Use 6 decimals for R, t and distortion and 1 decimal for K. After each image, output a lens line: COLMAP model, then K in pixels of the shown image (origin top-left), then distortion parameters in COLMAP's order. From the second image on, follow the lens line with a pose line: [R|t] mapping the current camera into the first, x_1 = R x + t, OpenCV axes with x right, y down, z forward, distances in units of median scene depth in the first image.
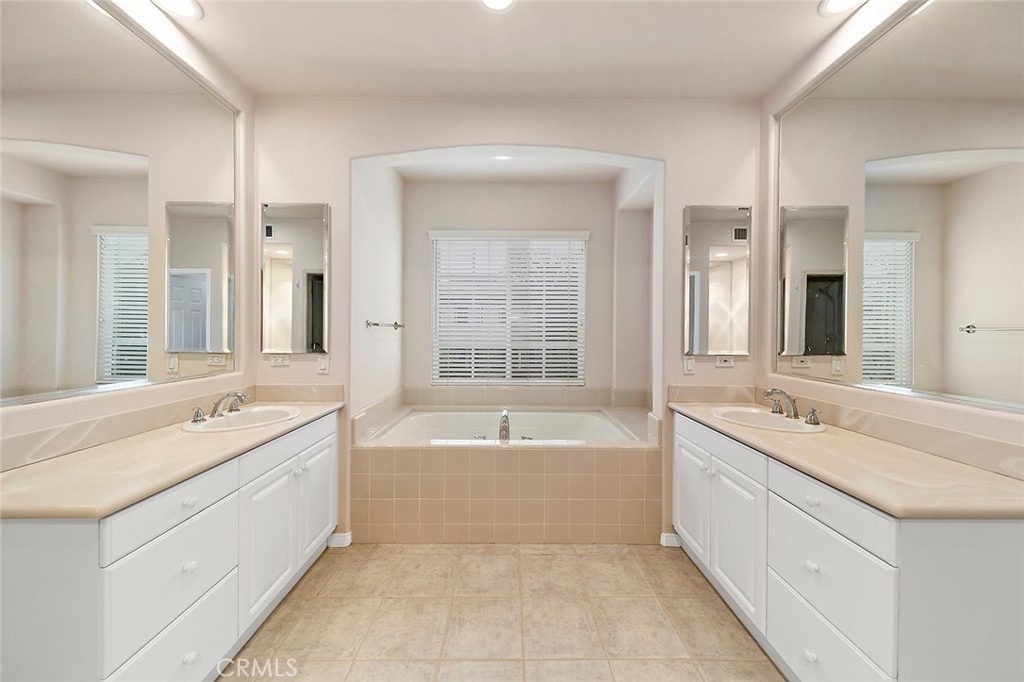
lens RADIAL K [[363.5, 0, 511.0], [0, 363.5, 334.1], [0, 0, 1]] dist [0.001460, 0.000089]
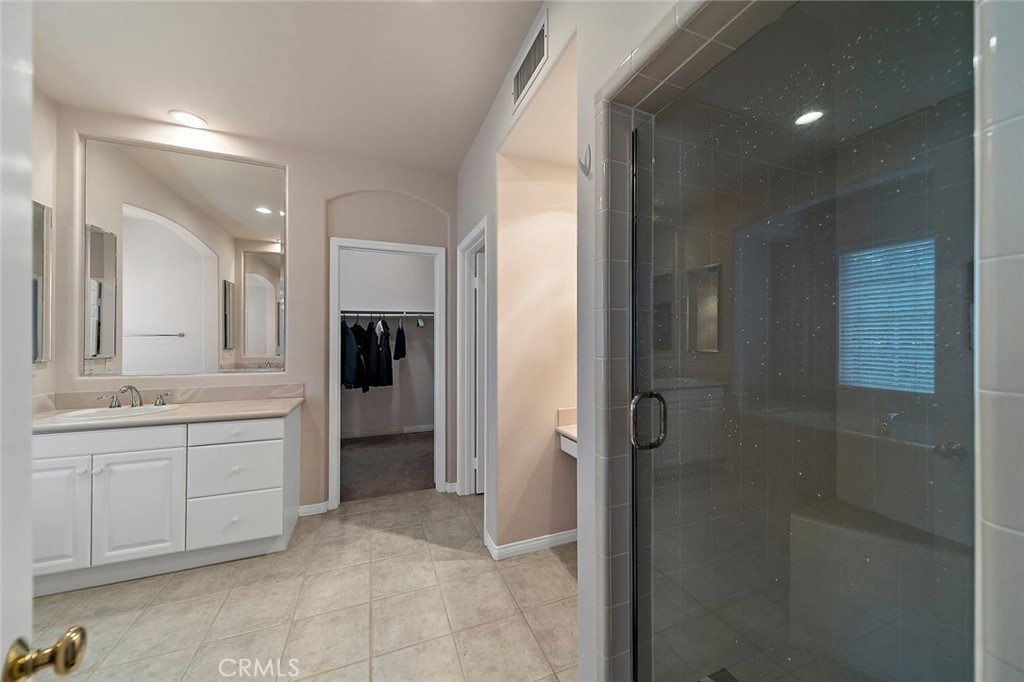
lens RADIAL K [[363.5, 0, 511.0], [0, 363.5, 334.1], [0, 0, 1]] dist [0.001460, 0.000089]
pose [[-0.356523, 0.008002, 0.934252, -0.867510], [0.003205, 0.999968, -0.007342, -0.006110], [-0.934281, 0.000376, -0.356537, 0.240955]]
